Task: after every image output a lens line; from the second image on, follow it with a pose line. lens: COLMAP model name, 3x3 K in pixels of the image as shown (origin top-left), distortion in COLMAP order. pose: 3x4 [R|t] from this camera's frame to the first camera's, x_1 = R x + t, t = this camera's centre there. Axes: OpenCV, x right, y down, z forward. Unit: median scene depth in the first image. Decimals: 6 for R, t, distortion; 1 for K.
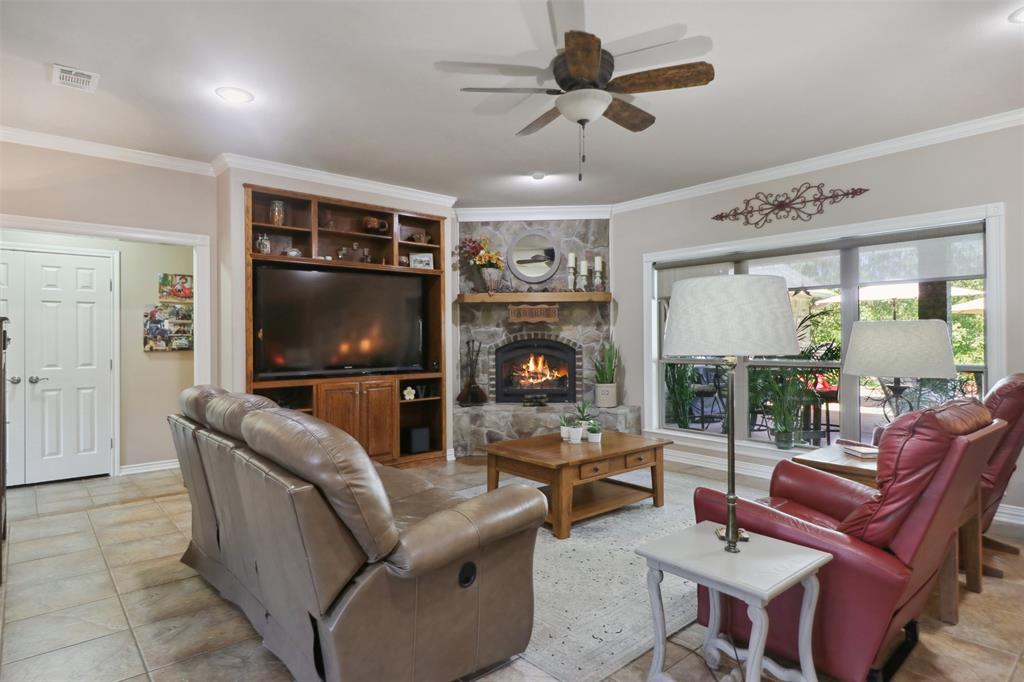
lens RADIAL K [[553.5, 0, 514.5], [0, 553.5, 342.2], [0, 0, 1]] dist [0.007552, -0.010531]
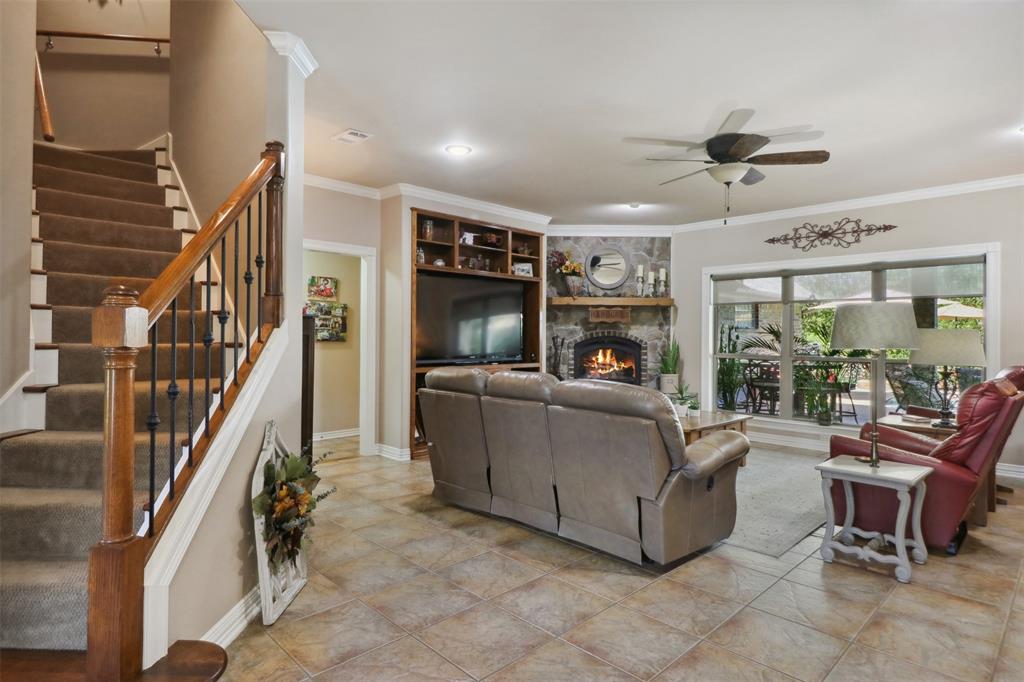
lens RADIAL K [[553.5, 0, 508.3], [0, 553.5, 338.0], [0, 0, 1]] dist [0.007552, -0.010531]
pose [[0.998422, 0.015599, 0.053955, -0.295132], [-0.015567, 0.999878, -0.001012, 0.003559], [-0.053964, 0.000170, 0.998543, -0.221521]]
